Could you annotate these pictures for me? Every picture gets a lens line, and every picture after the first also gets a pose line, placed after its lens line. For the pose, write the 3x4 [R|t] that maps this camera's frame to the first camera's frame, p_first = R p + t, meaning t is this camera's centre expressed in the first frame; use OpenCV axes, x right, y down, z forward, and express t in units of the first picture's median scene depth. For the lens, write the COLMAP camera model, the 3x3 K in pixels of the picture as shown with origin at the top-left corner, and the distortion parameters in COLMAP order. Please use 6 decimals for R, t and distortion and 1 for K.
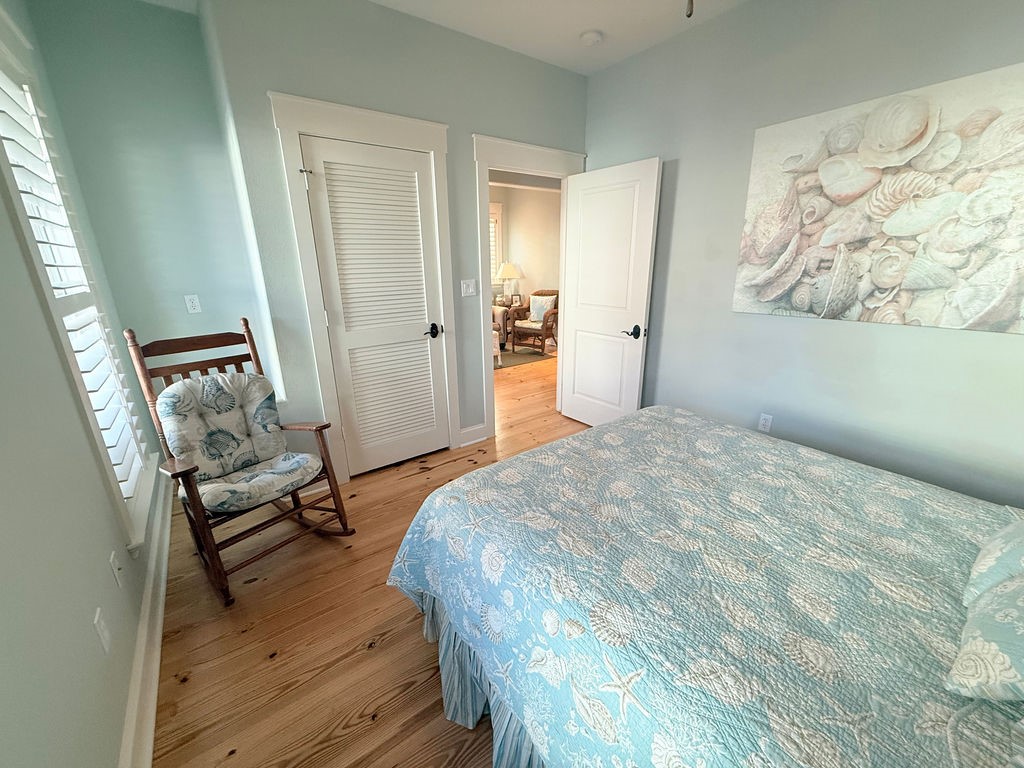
lens RADIAL K [[408.6, 0, 511.6], [0, 408.6, 386.7], [0, 0, 1]] dist [-0.001259, -0.000014]
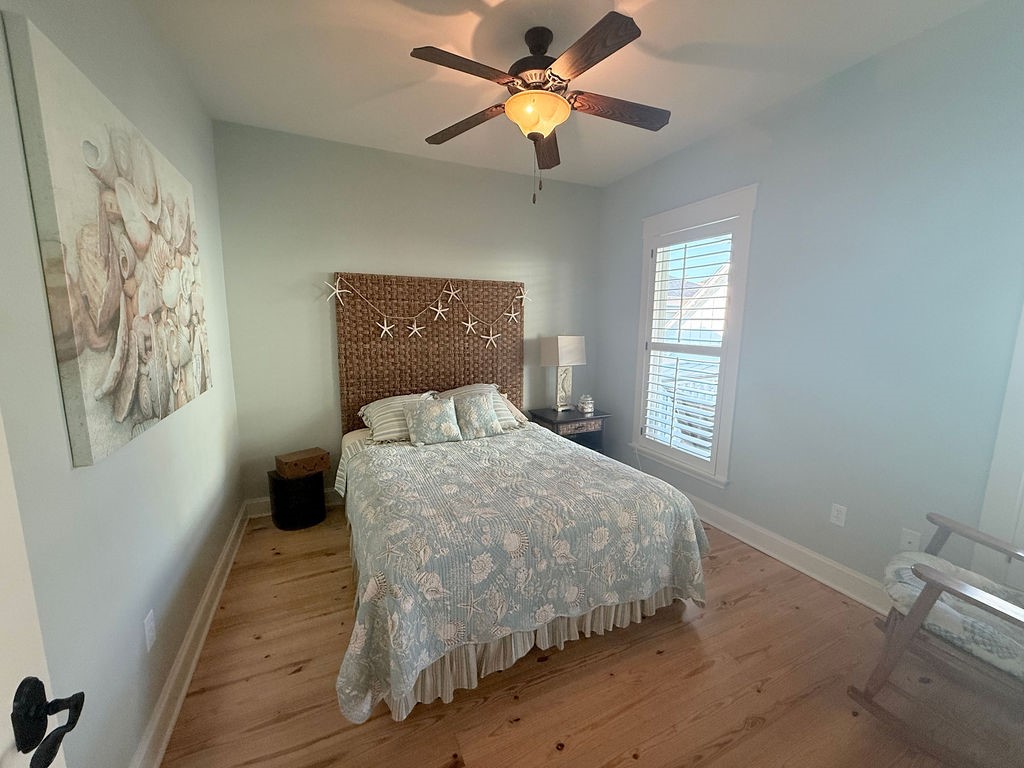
lens RADIAL K [[408.6, 0, 510.0], [0, 408.6, 383.6], [0, 0, 1]] dist [-0.001259, -0.000014]
pose [[-0.977614, -0.025272, 0.208882, 0.088258], [0.068248, 0.900996, 0.428425, -0.636498], [-0.199029, 0.433090, -0.879102, 1.964663]]
